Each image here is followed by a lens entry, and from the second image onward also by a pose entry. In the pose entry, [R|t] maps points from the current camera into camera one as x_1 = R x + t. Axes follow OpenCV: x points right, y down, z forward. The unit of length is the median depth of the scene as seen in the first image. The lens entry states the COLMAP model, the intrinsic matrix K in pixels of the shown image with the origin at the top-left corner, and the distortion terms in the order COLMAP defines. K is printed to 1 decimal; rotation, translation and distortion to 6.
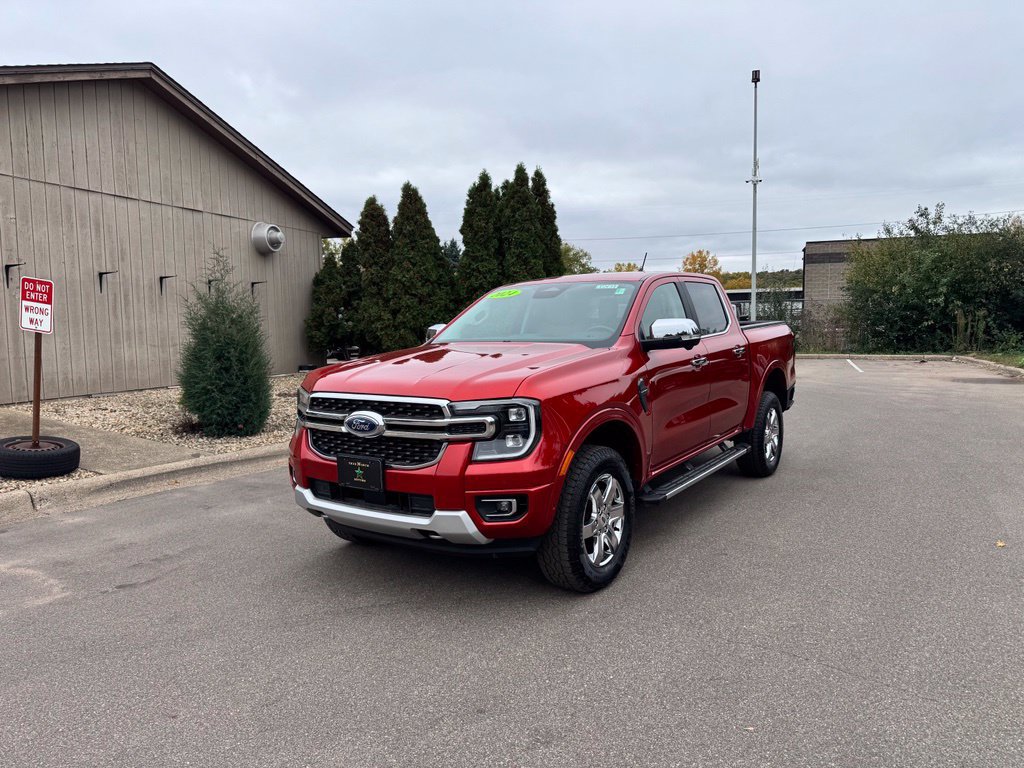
lens RADIAL K [[731.7, 0, 512.0], [0, 731.7, 384.0], [0, 0, 1]] dist [0.063211, -0.075285]
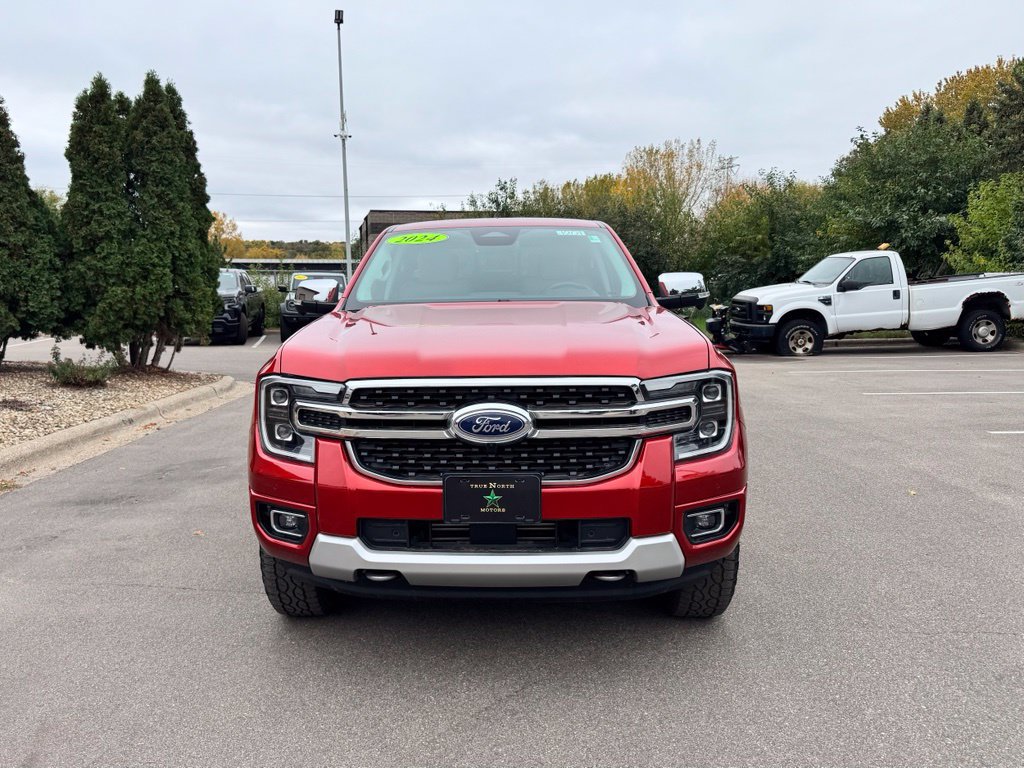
lens RADIAL K [[820.2, 0, 466.3], [0, 820.2, 383.3], [0, 0, 1]] dist [0.142129, -0.276872]
pose [[0.845864, -0.052039, 0.530853, -0.558889], [0.041324, 0.998632, 0.032049, -0.004023], [-0.531795, -0.005172, 0.846857, 0.372707]]
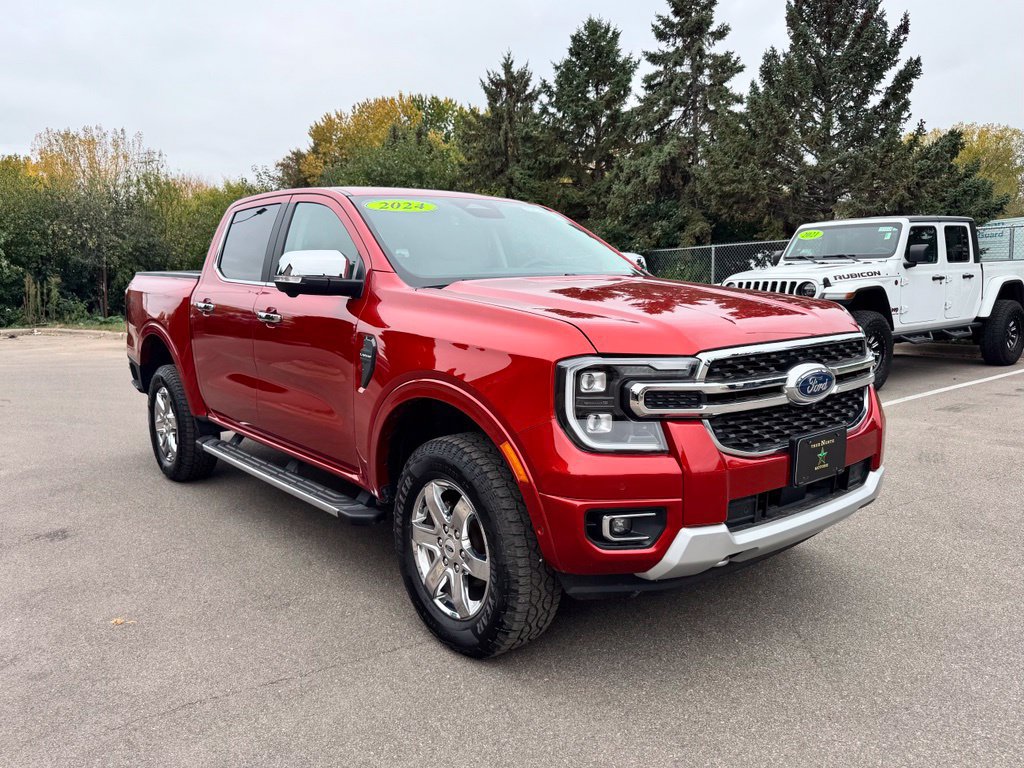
lens RADIAL K [[808.8, 0, 512.0], [0, 808.8, 384.0], [0, 0, 1]] dist [0.004257, 0.003192]
pose [[0.267159, -0.112945, 0.957011, -0.902251], [0.093877, 0.991434, 0.090801, -0.033733], [-0.959069, 0.065583, 0.275473, 0.982852]]
